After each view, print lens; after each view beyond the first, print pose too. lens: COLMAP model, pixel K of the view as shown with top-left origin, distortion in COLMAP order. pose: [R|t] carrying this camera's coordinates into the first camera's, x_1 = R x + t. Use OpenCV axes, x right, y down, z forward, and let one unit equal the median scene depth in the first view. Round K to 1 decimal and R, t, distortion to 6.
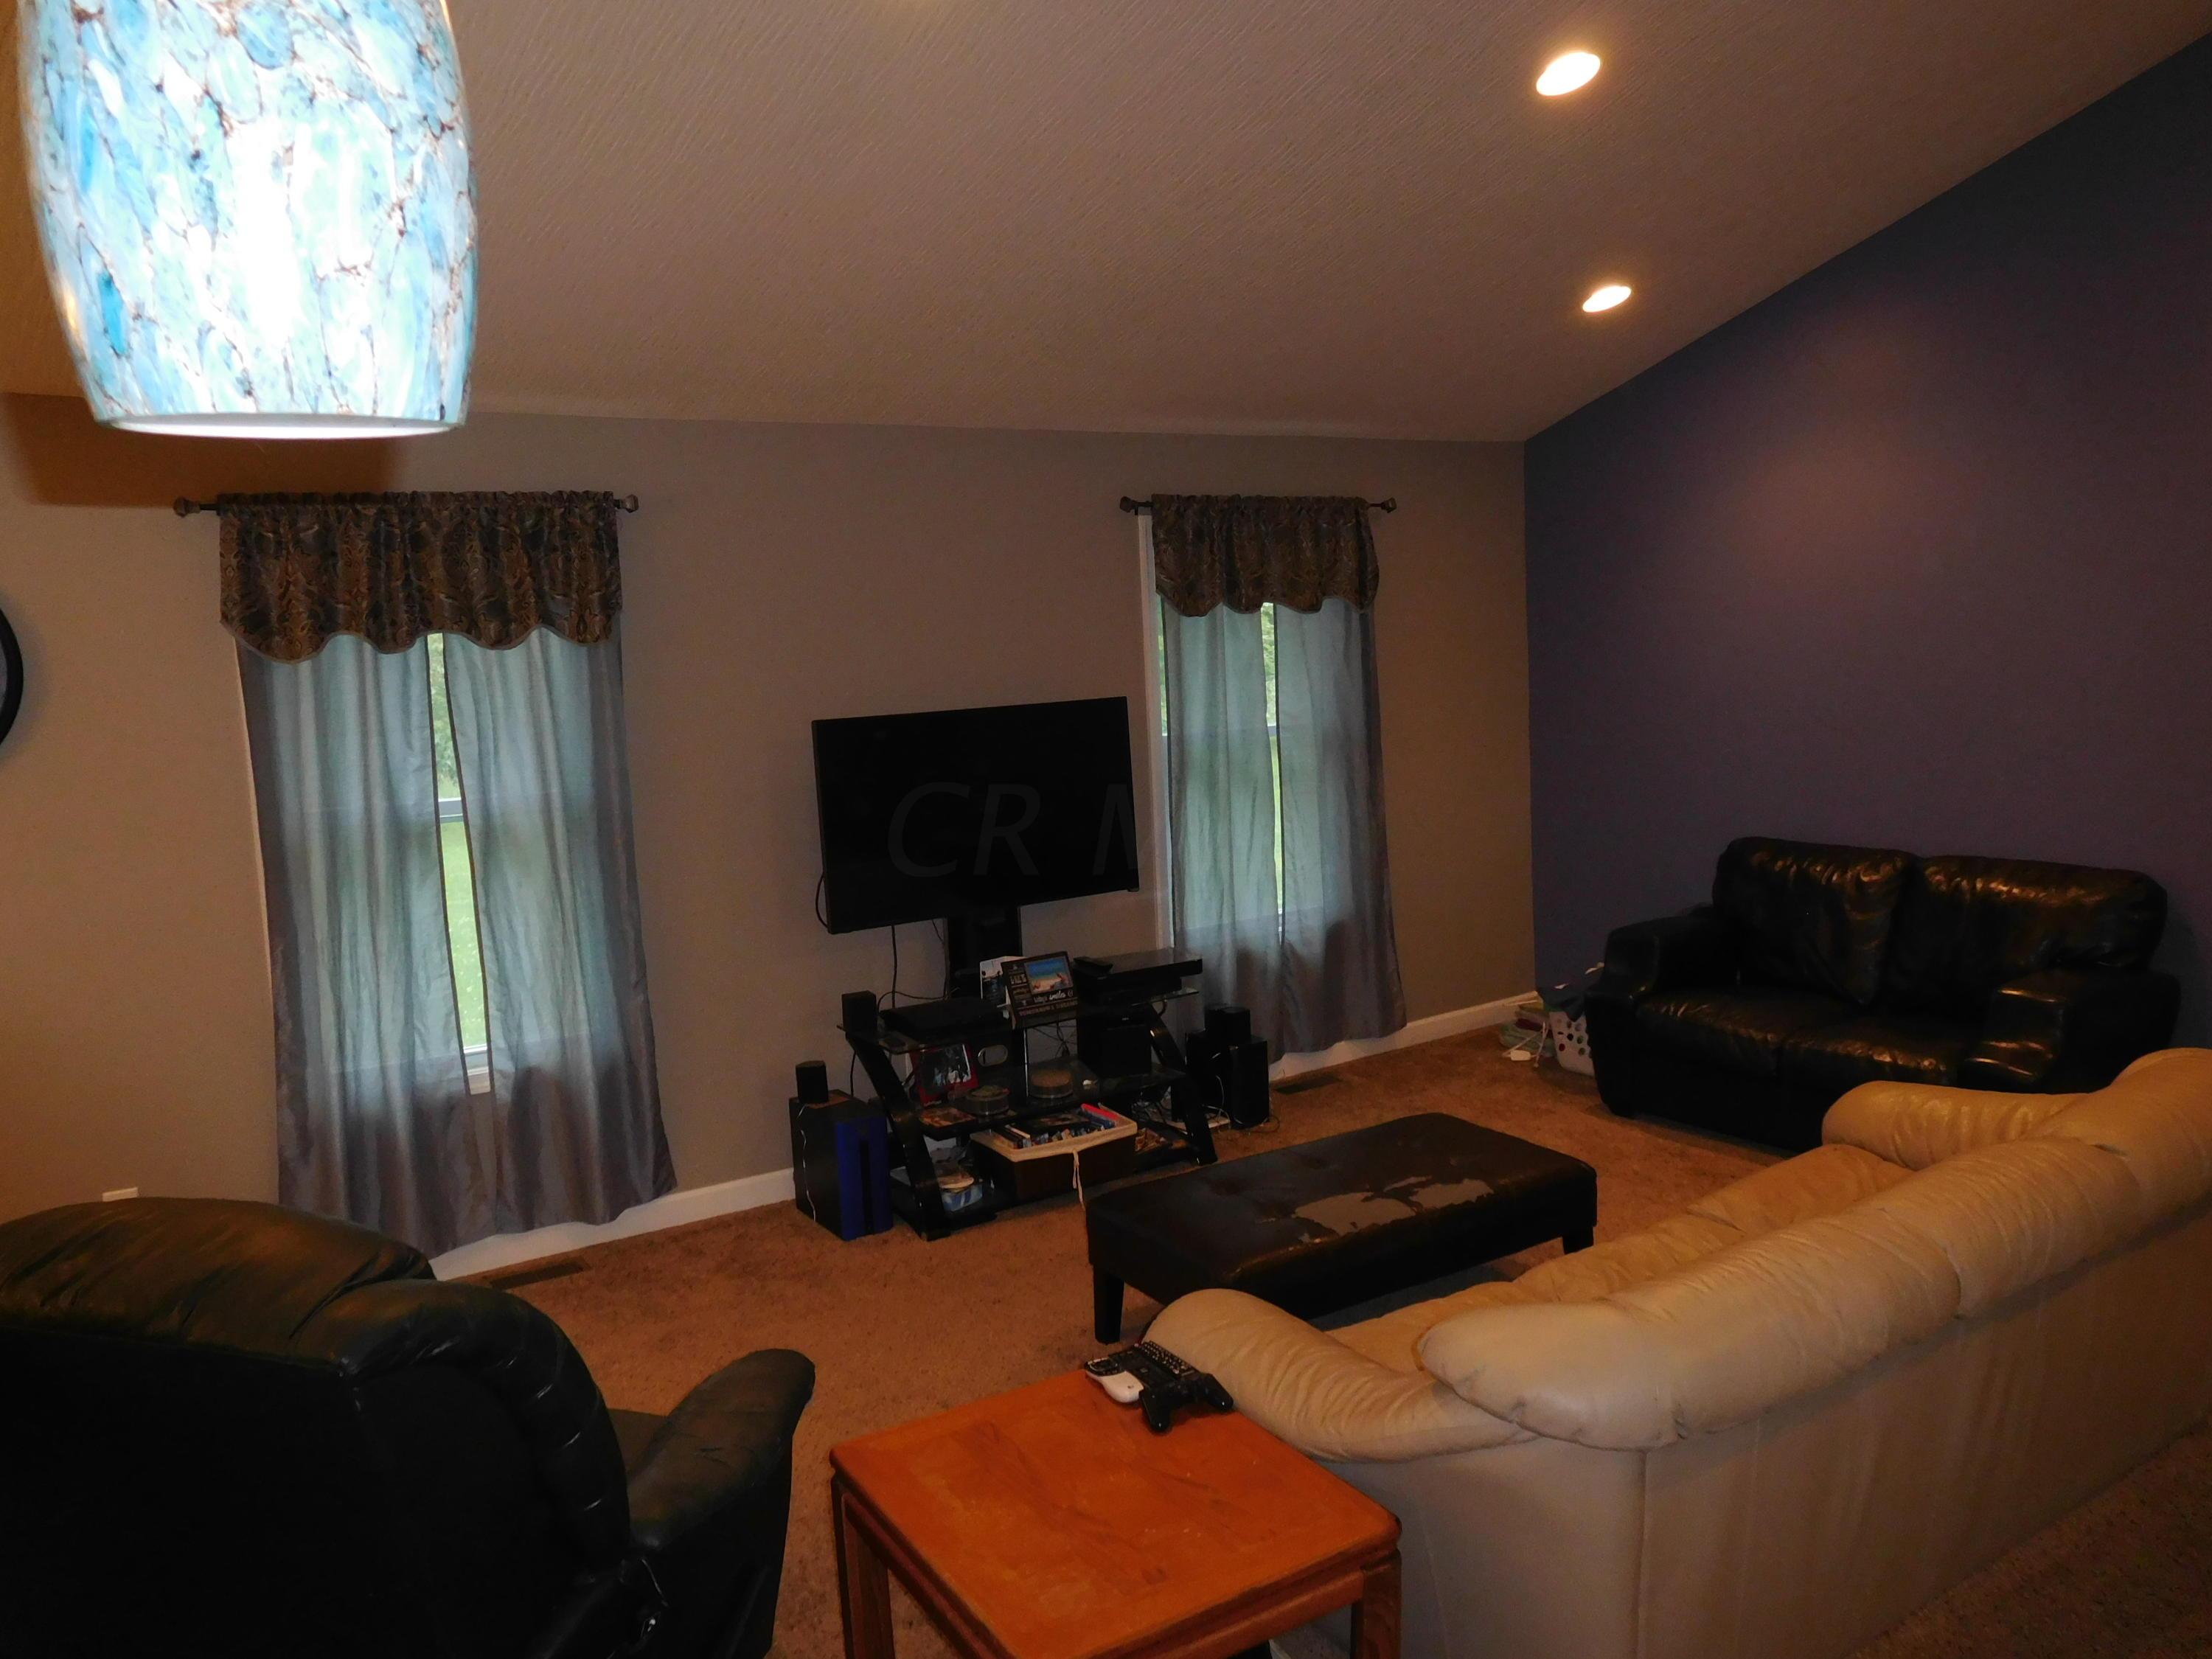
lens RADIAL K [[1593.3, 0, 1086.5], [0, 1593.3, 825.4], [0, 0, 1]] dist [-0.025853, 0.002587]
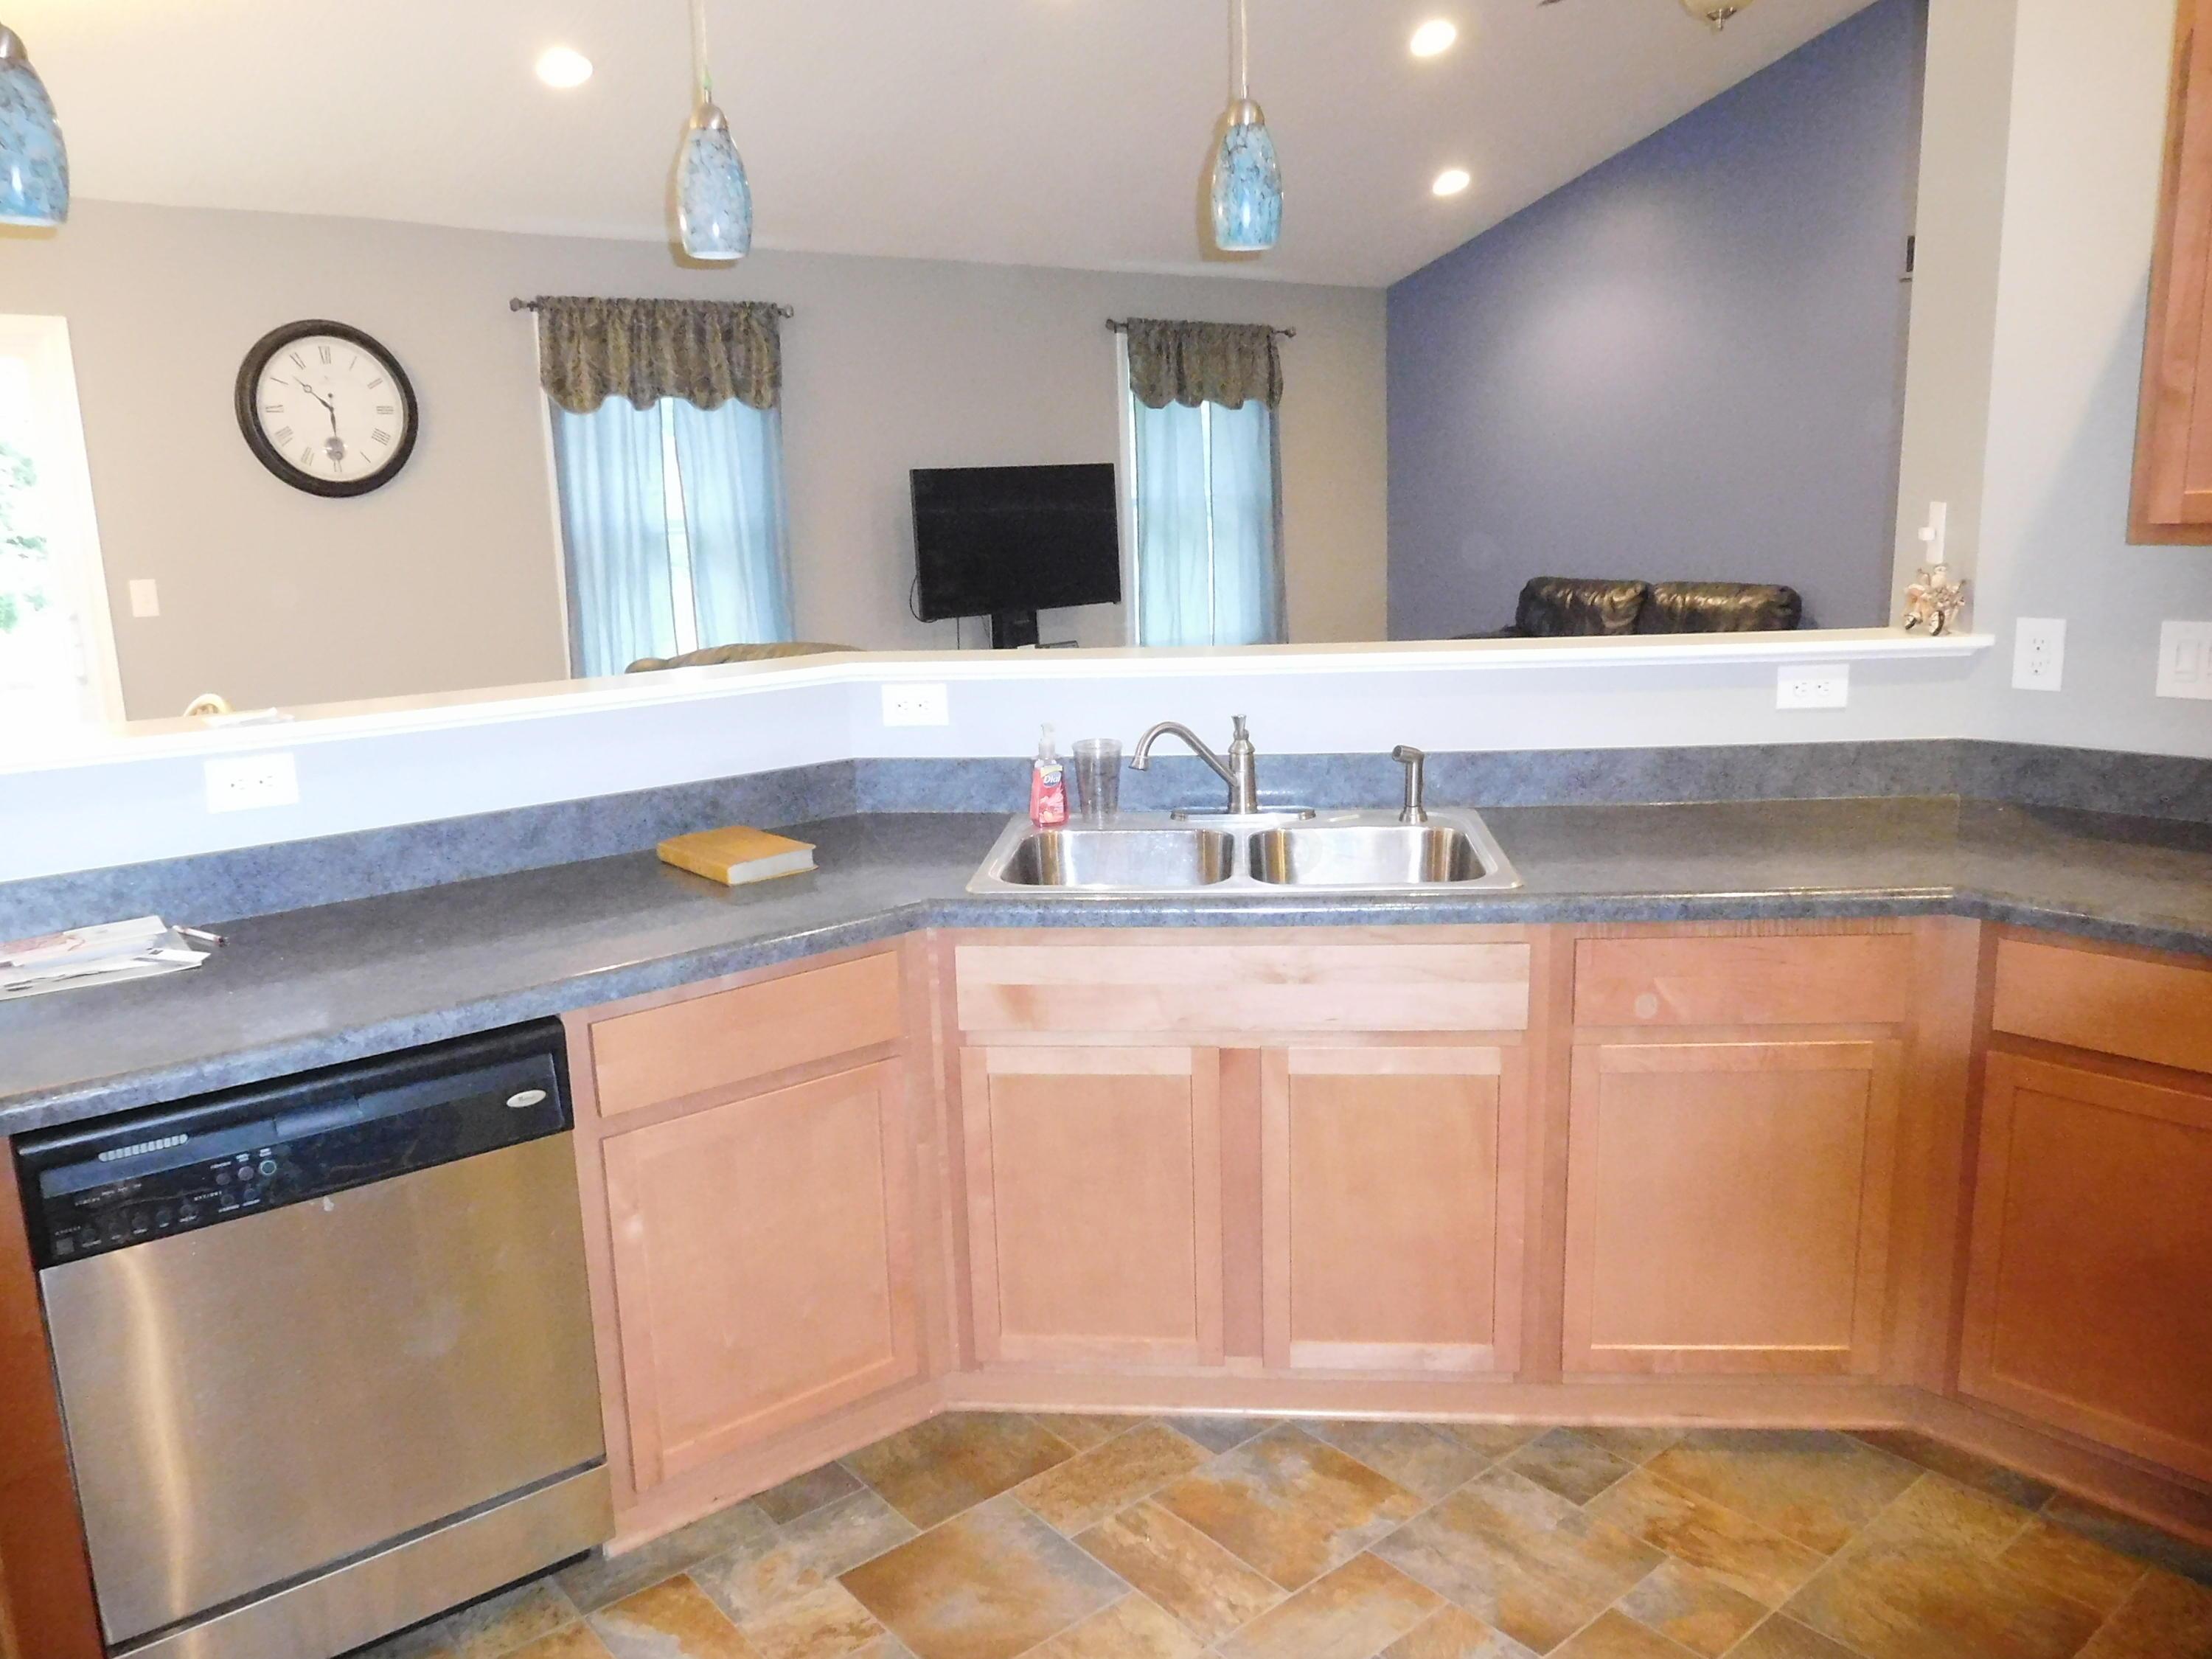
lens RADIAL K [[1593.3, 0, 1092.8], [0, 1593.3, 818.9], [0, 0, 1]] dist [-0.025853, 0.002587]
pose [[0.994196, -0.009425, 0.107170, -0.168237], [0.000227, 0.996336, 0.085521, 0.128397], [-0.107584, -0.085000, 0.990556, -0.478026]]
